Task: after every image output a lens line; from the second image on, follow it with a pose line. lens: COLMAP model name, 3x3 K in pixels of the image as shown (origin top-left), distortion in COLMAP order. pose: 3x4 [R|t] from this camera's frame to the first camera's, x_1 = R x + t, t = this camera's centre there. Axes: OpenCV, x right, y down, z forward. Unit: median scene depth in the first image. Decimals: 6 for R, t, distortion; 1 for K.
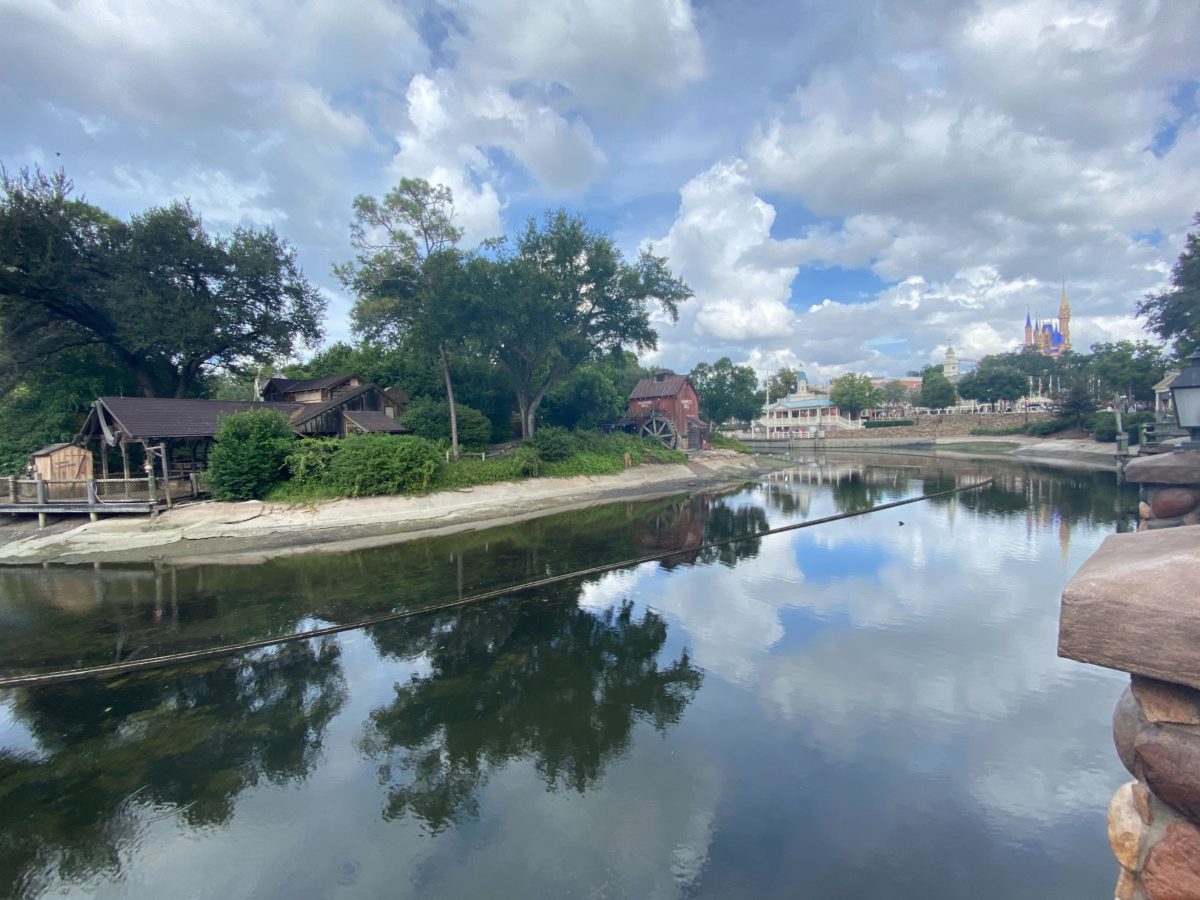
lens RADIAL K [[504.7, 0, 612.8], [0, 504.7, 445.7], [0, 0, 1]] dist [0.011879, -0.013312]
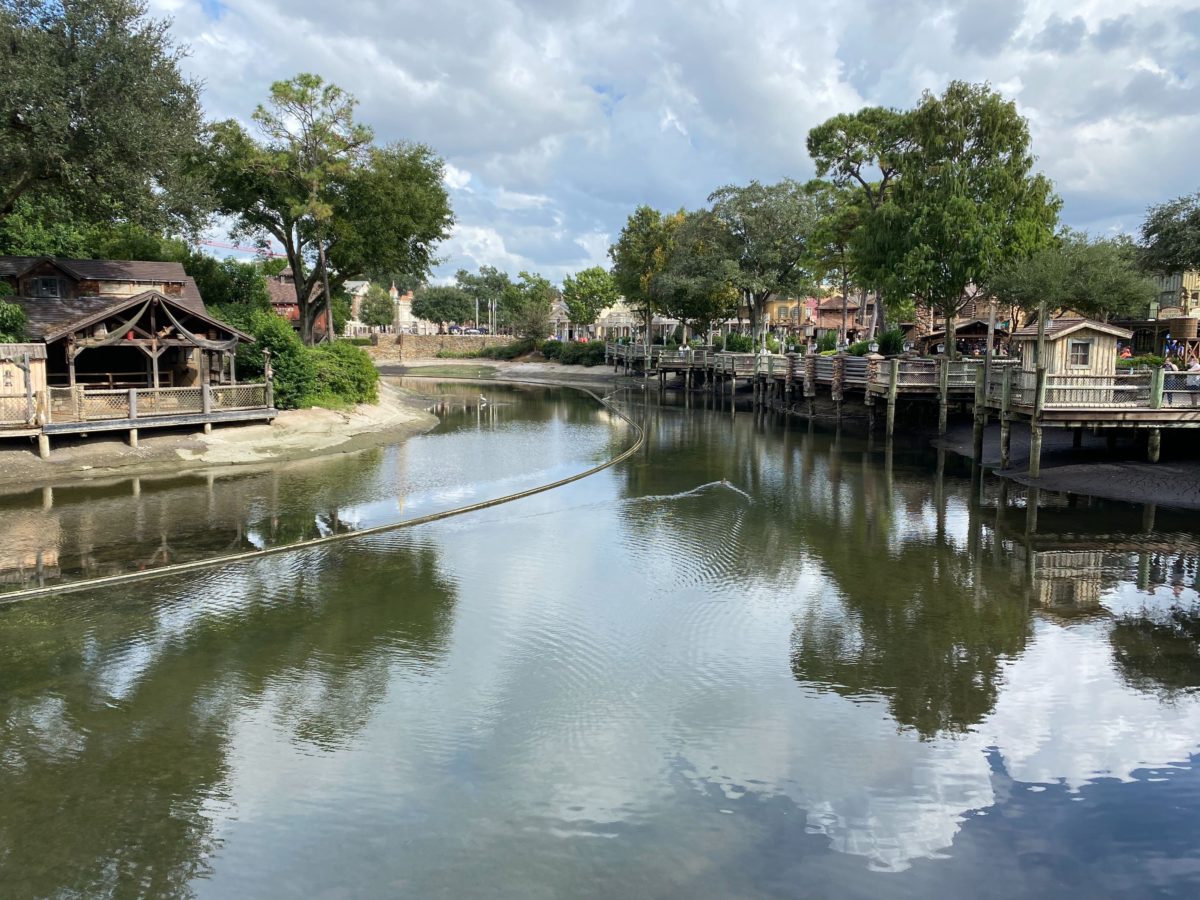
lens RADIAL K [[908.7, 0, 601.1], [0, 908.7, 437.1], [0, 0, 1]] dist [0.006058, -0.027868]
pose [[0.516396, -0.056580, 0.854479, -0.525802], [-0.000745, 0.997785, 0.066519, 0.012450], [-0.856350, -0.034987, 0.515210, -0.113138]]
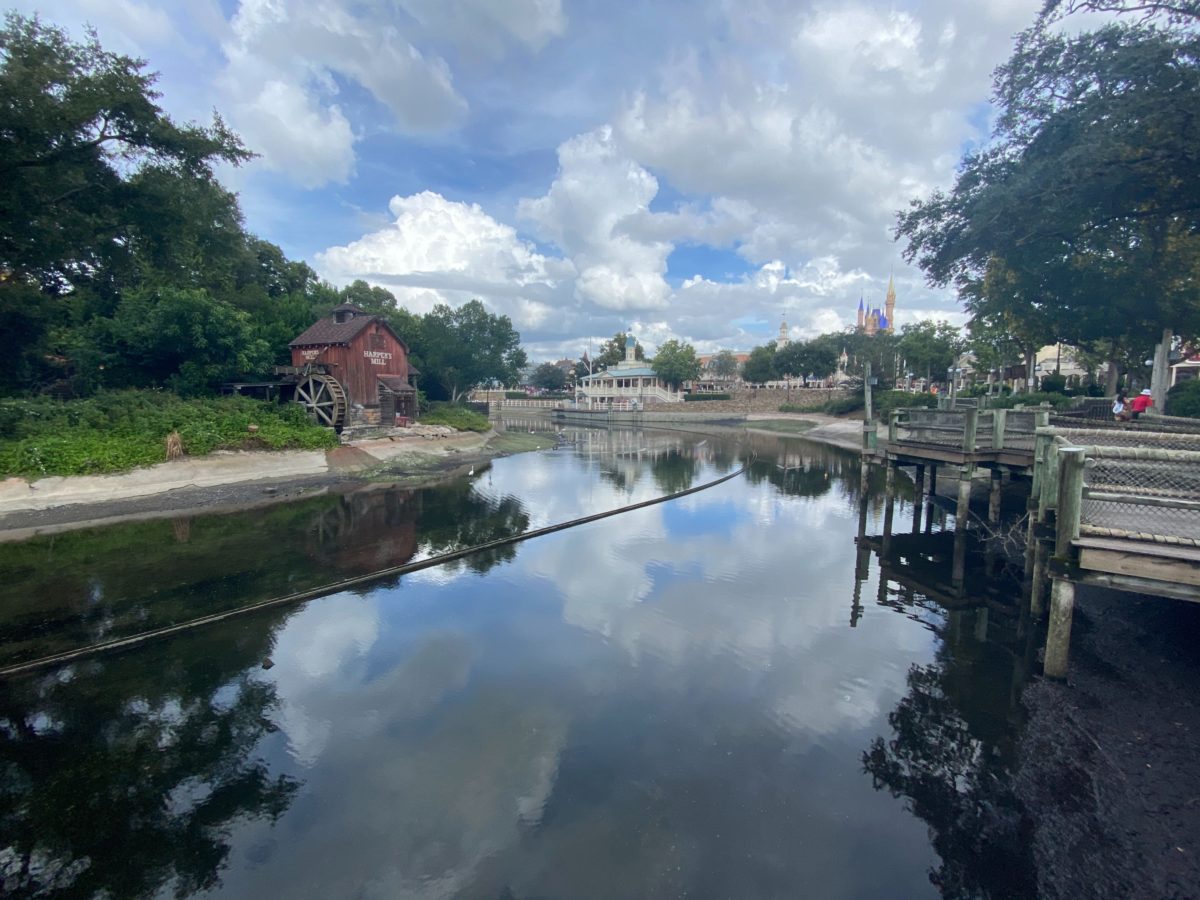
lens RADIAL K [[484.8, 0, 609.9], [0, 484.8, 453.4], [0, 0, 1]] dist [-0.007480, -0.007053]
pose [[0.976282, 0.008659, 0.216328, 0.170447], [-0.027102, 0.996228, 0.082434, -0.008770], [-0.214798, -0.086342, 0.972834, 0.149565]]
